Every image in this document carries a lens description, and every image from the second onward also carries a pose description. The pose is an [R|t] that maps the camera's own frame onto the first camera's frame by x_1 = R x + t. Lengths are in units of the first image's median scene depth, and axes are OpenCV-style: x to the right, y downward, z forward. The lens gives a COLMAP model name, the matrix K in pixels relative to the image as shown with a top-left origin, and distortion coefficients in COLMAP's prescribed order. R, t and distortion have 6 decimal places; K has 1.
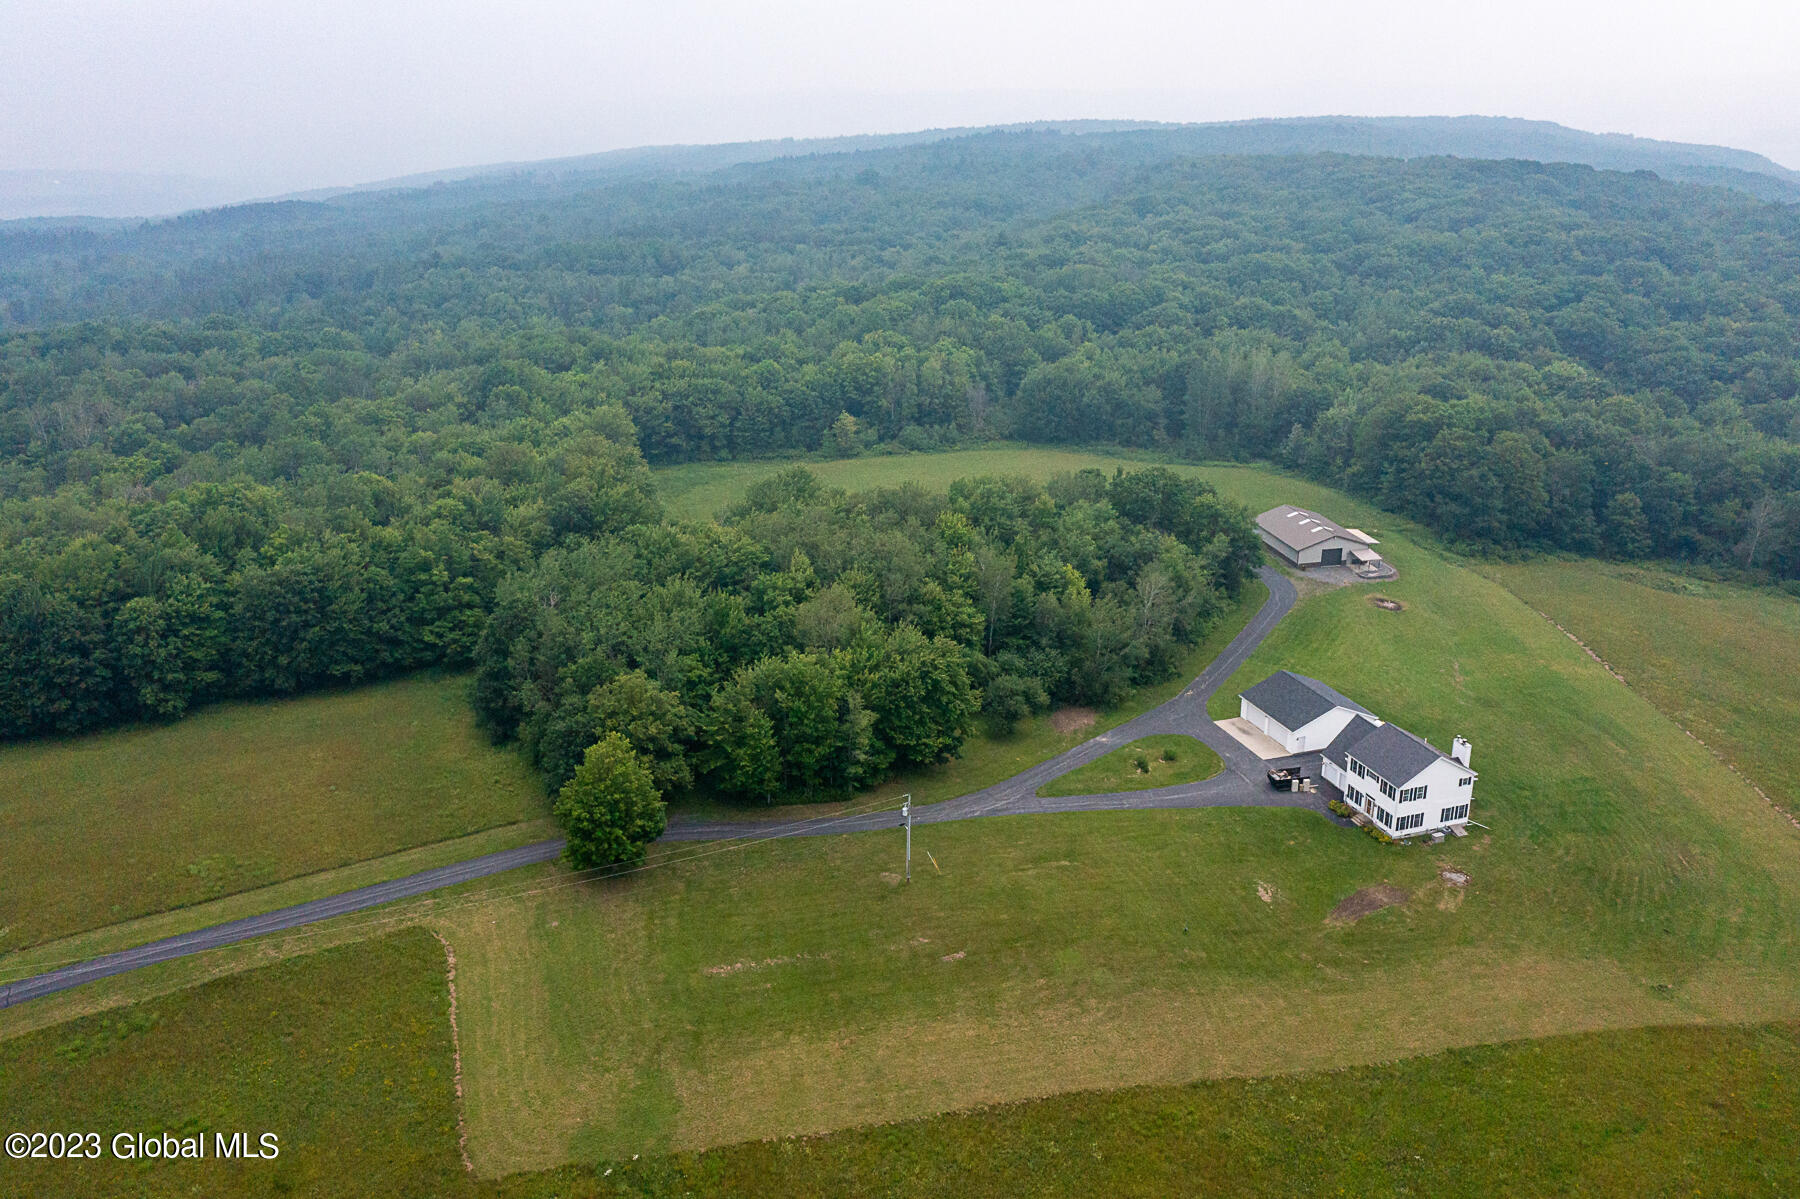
lens RADIAL K [[1440.7, 0, 900.8], [0, 1440.7, 602.0], [0, 0, 1]] dist [-0.003130, 0.011872]
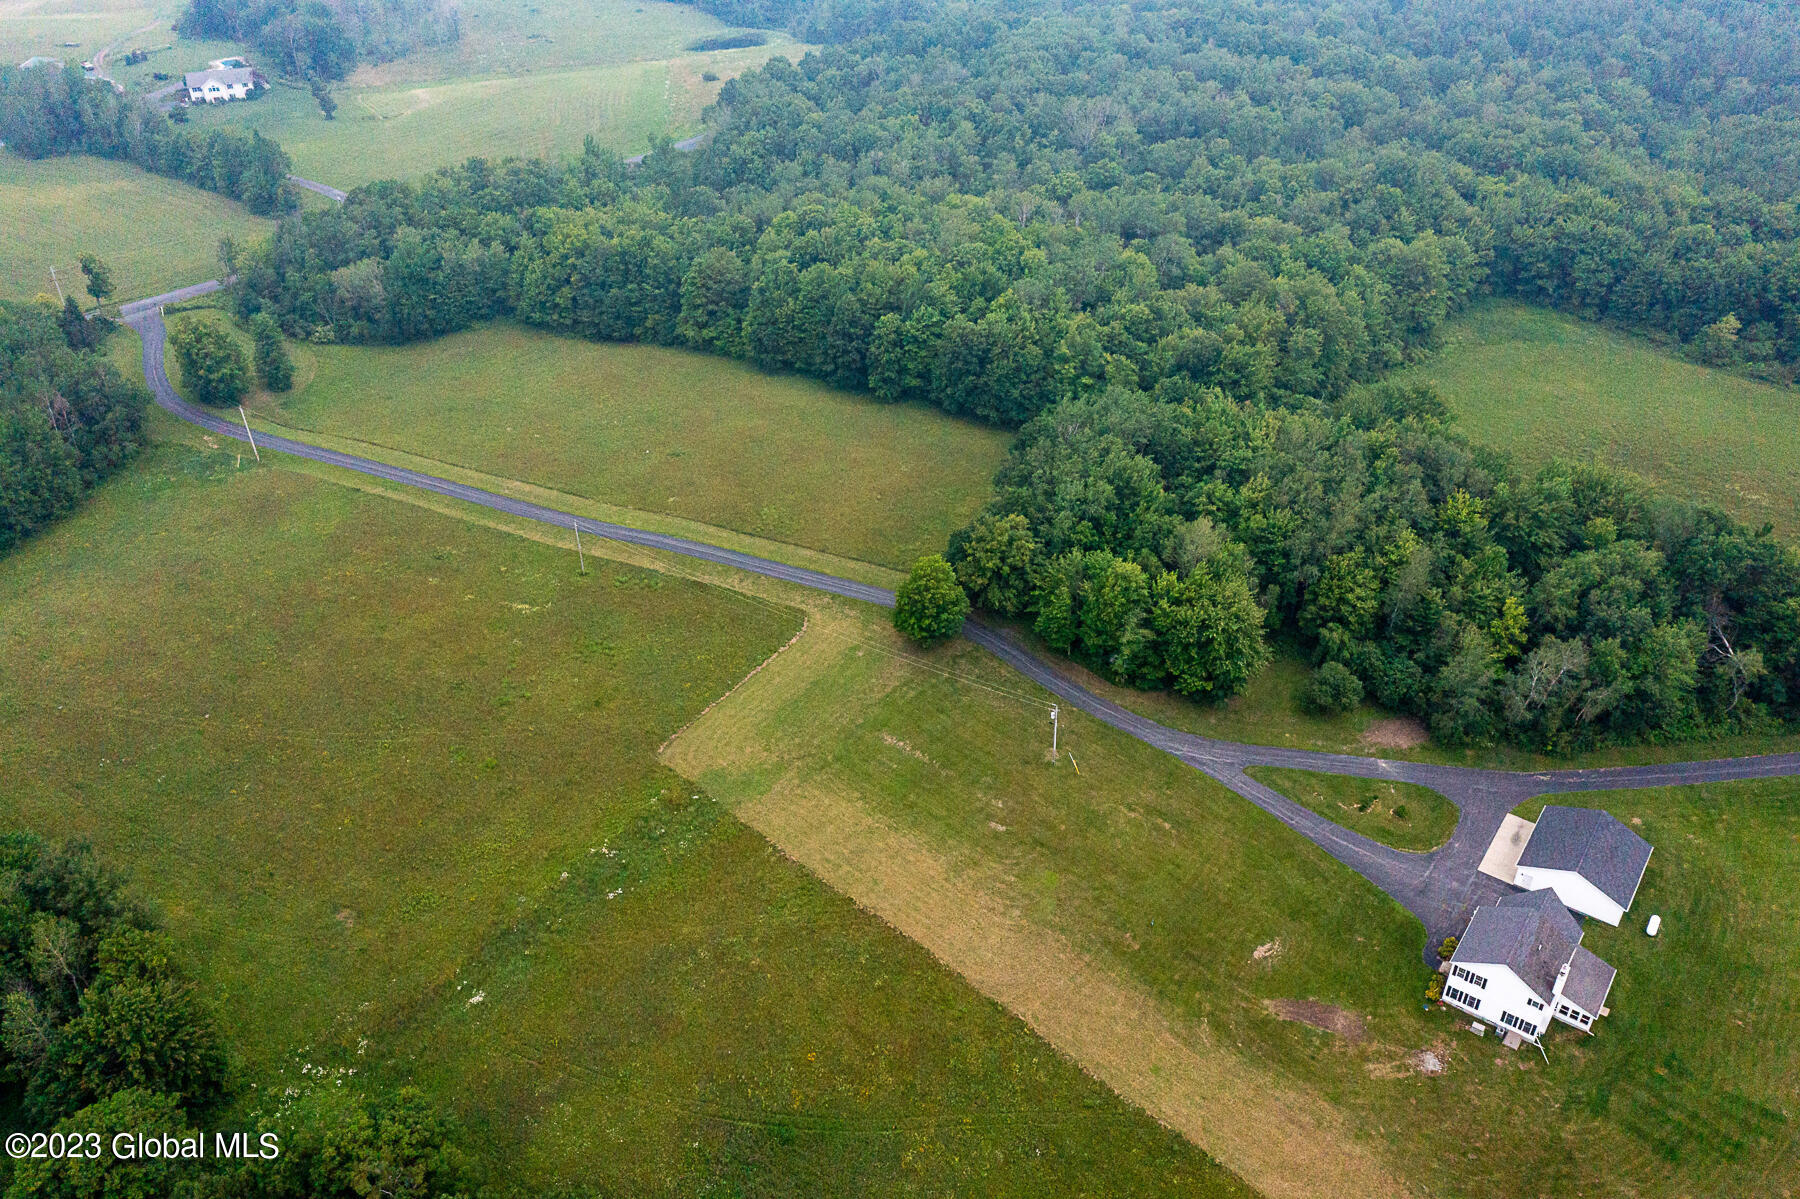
lens RADIAL K [[1442.1, 0, 900.0], [0, 1442.1, 599.5], [0, 0, 1]] dist [-0.004788, 0.007302]
pose [[0.577531, 0.474826, -0.664077, 0.440994], [-0.269712, 0.878753, 0.393762, -0.249597], [0.770528, -0.048300, 0.635573, 0.059541]]
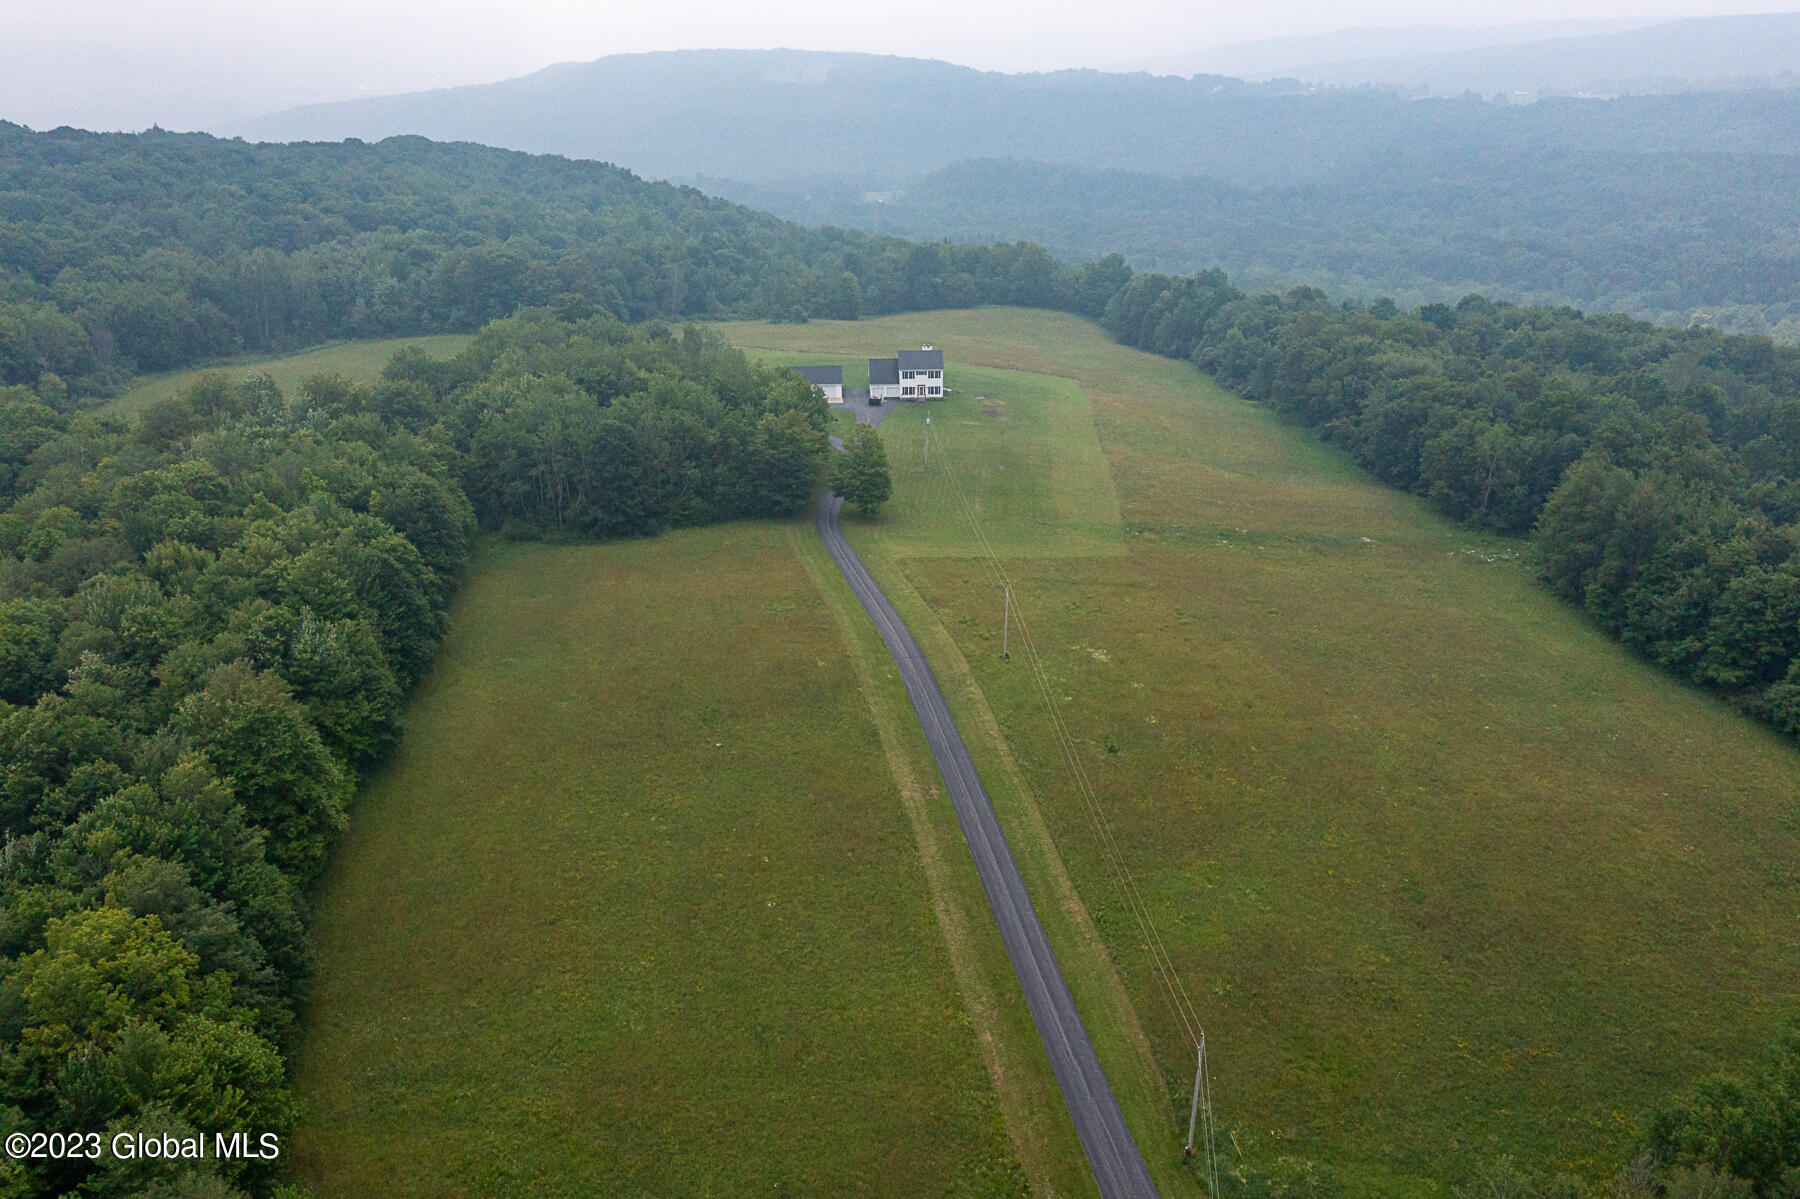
lens RADIAL K [[1439.7, 0, 900.0], [0, 1439.7, 599.5], [0, 0, 1]] dist [0.001685, -0.002075]
pose [[0.274010, -0.357371, 0.892863, -1.010214], [0.333873, 0.906003, 0.260168, -0.076660], [-0.901913, 0.226815, 0.367570, 0.268532]]
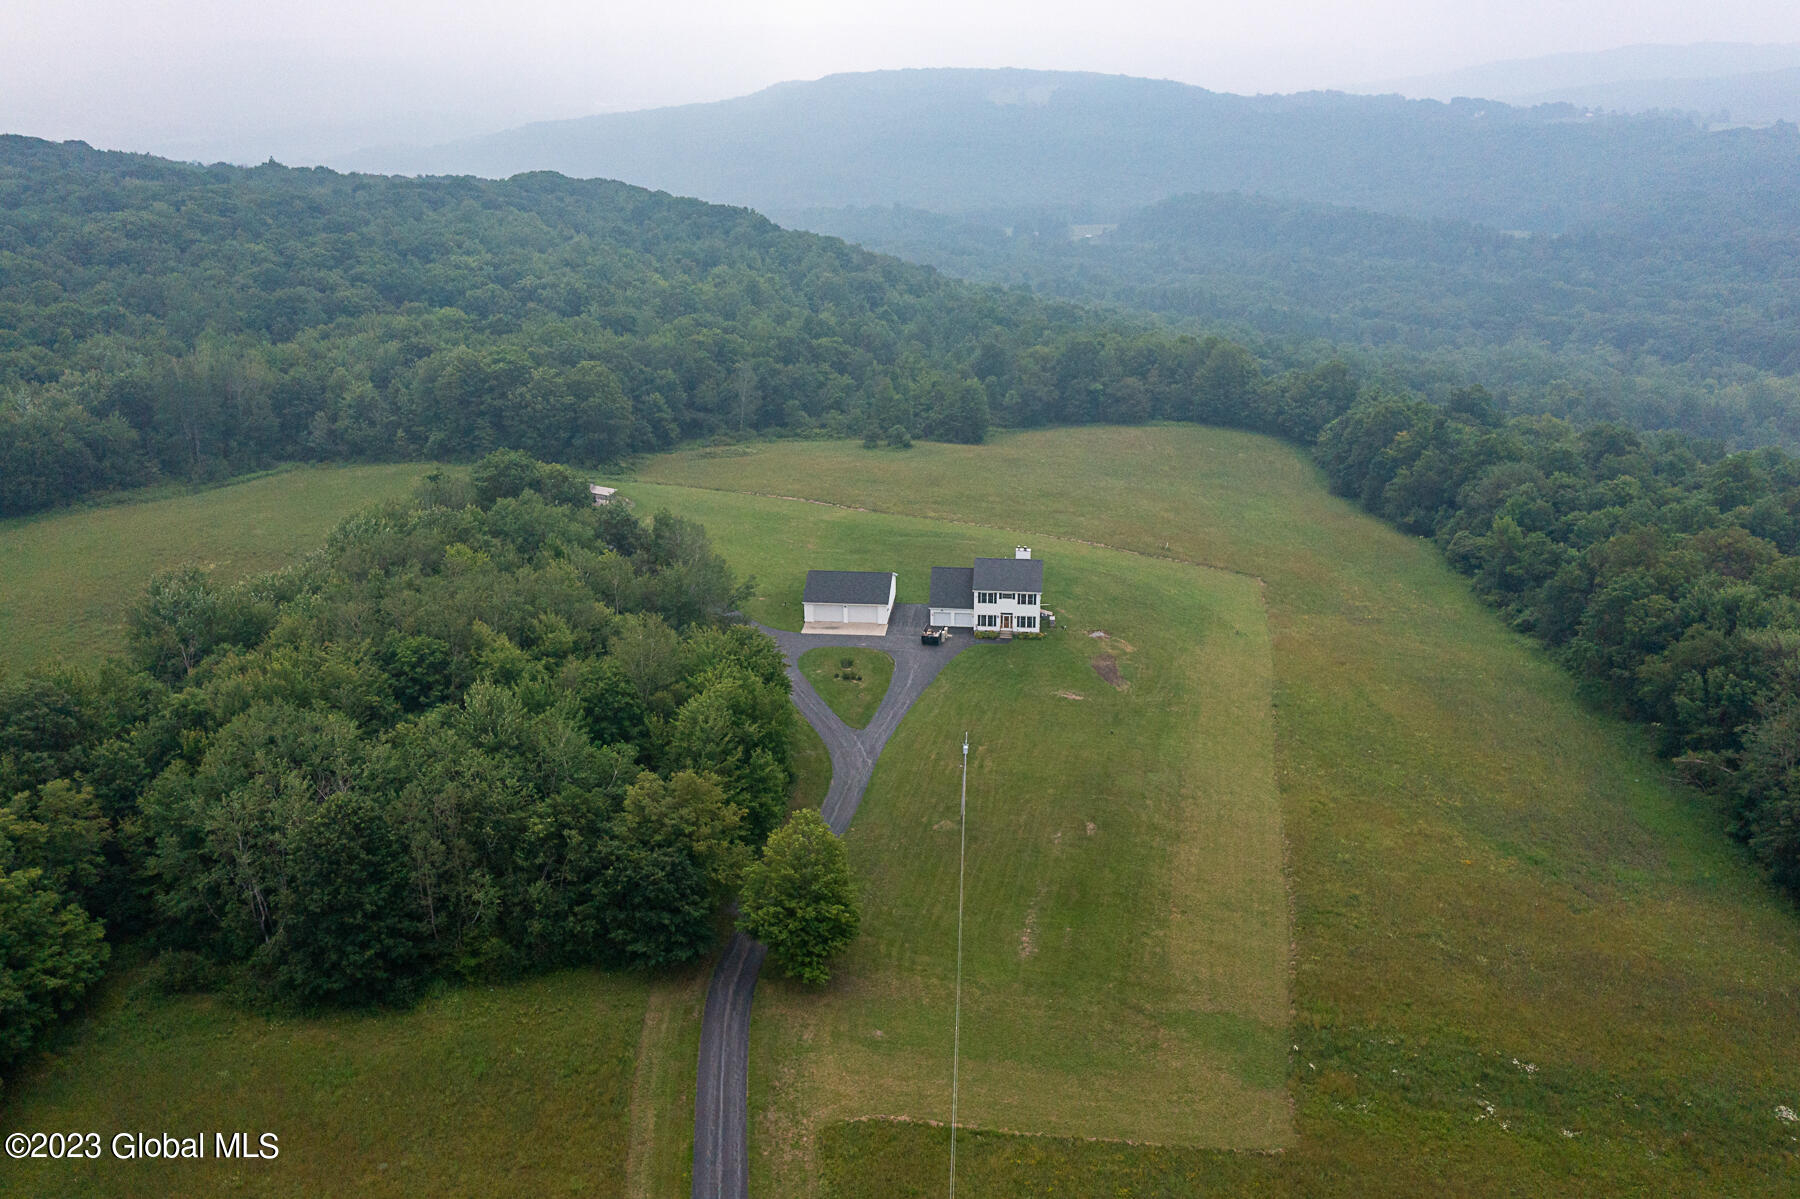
lens RADIAL K [[1439.7, 0, 900.0], [0, 1439.7, 599.5], [0, 0, 1]] dist [0.001685, -0.002075]
pose [[0.420895, -0.328886, 0.845388, -0.520679], [0.315337, 0.926883, 0.203593, -0.108491], [-0.850535, 0.180891, 0.493831, 0.316099]]
